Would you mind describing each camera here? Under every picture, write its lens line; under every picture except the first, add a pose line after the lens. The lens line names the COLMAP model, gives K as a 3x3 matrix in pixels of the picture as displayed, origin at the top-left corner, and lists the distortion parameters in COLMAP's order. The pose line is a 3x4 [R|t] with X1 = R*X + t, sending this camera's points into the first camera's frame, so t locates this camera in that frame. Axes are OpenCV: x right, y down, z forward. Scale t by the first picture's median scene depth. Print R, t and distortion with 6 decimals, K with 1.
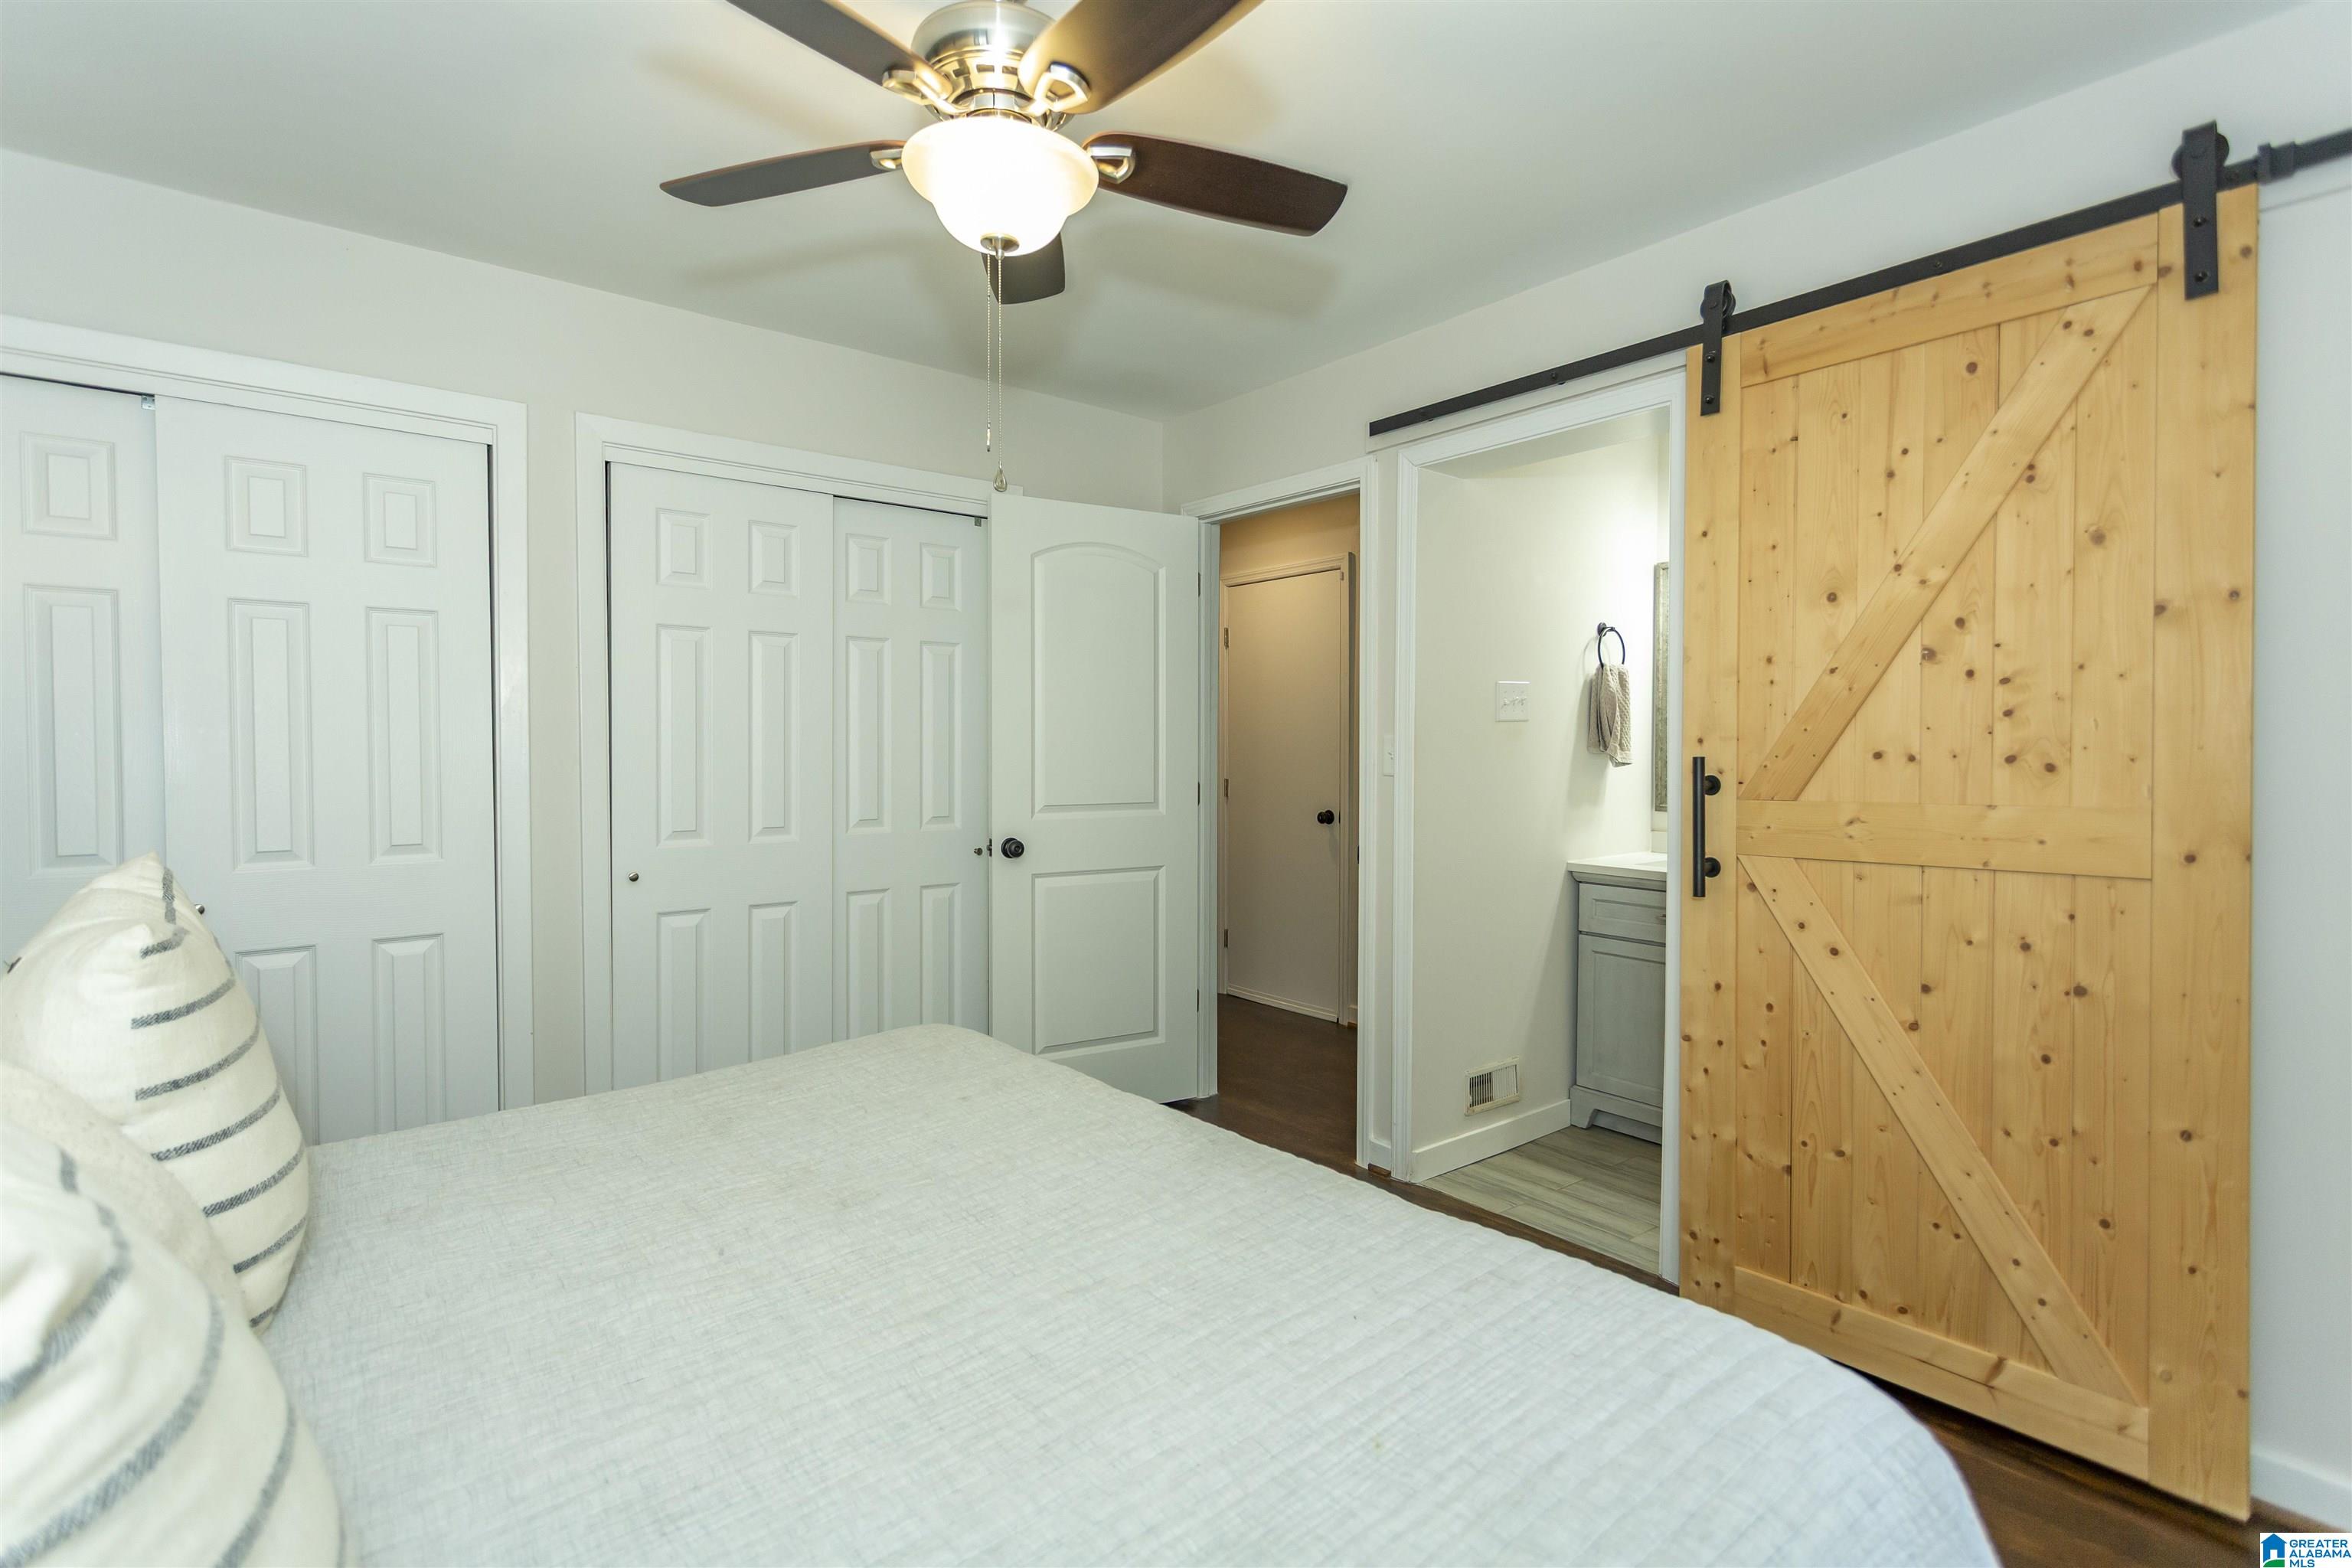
lens RADIAL K [[1127.8, 0, 1174.6], [0, 1127.8, 765.4], [0, 0, 1]] dist [0.004642, 0.002016]
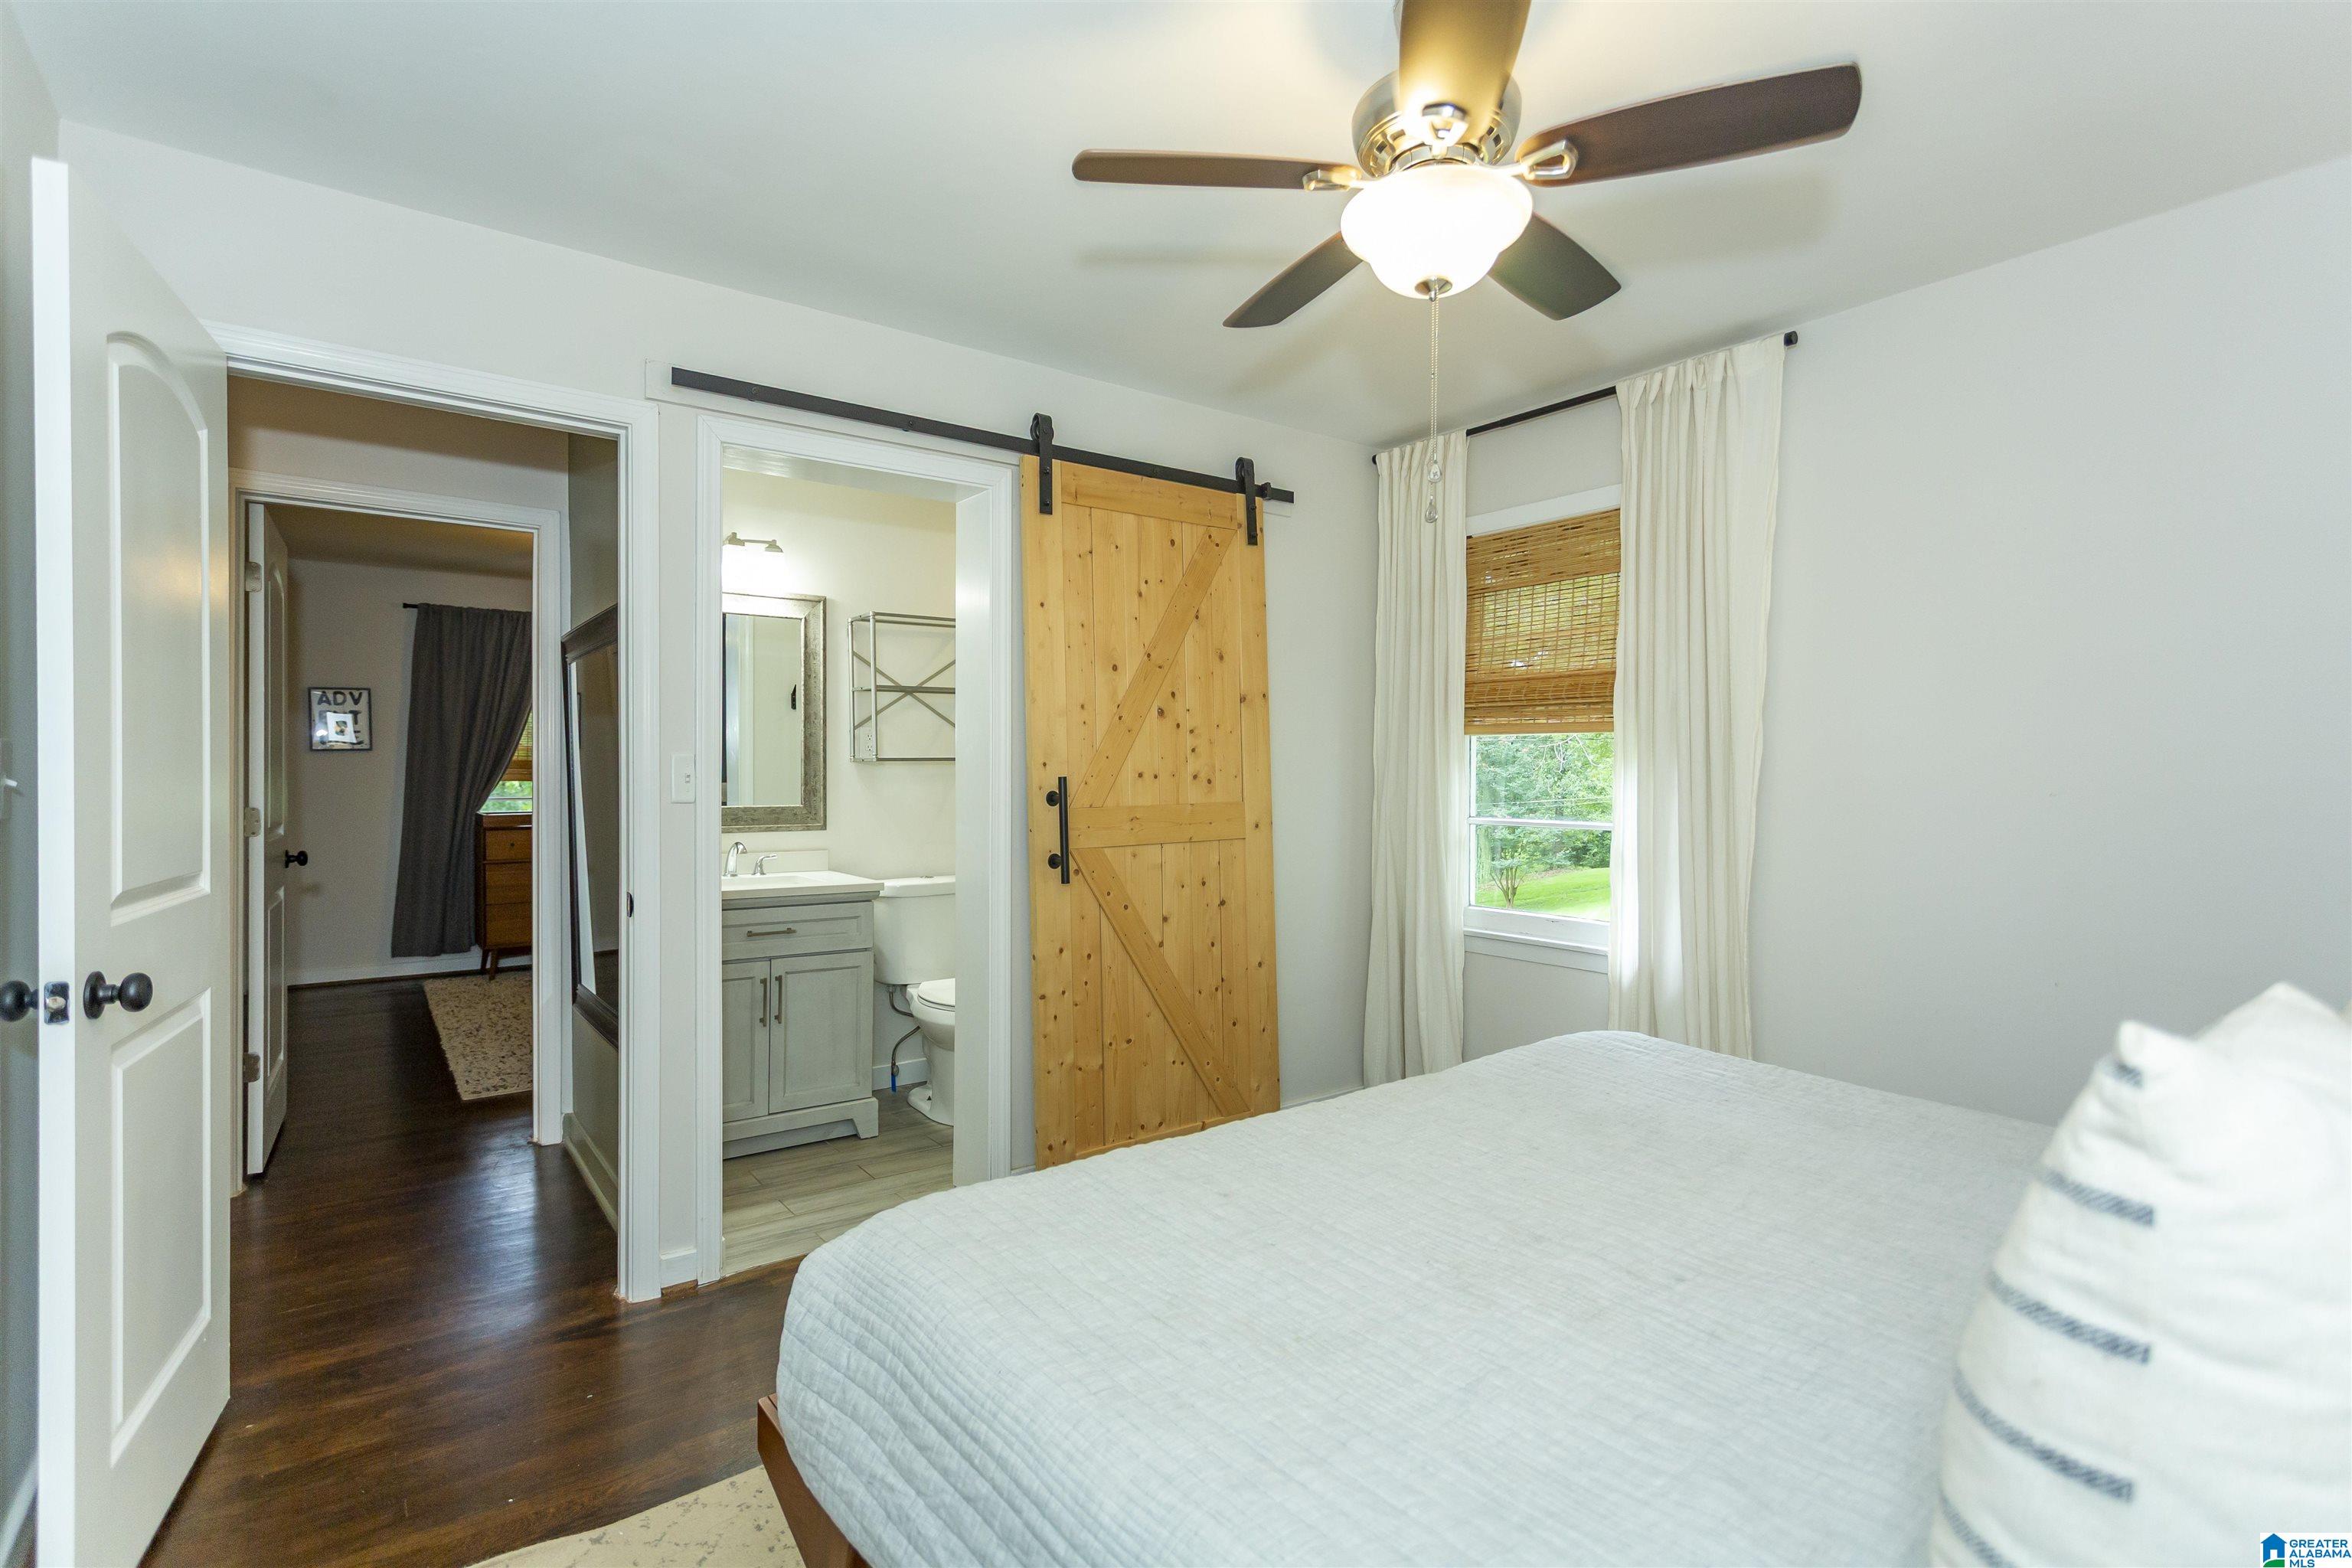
lens RADIAL K [[1127.8, 0, 1176.9], [0, 1127.8, 776.6], [0, 0, 1]] dist [0.004642, 0.002016]
pose [[0.039940, -0.003081, 0.999197, -0.890581], [0.012461, 0.999919, 0.002585, -0.009829], [-0.999124, 0.012347, 0.039975, 0.868424]]
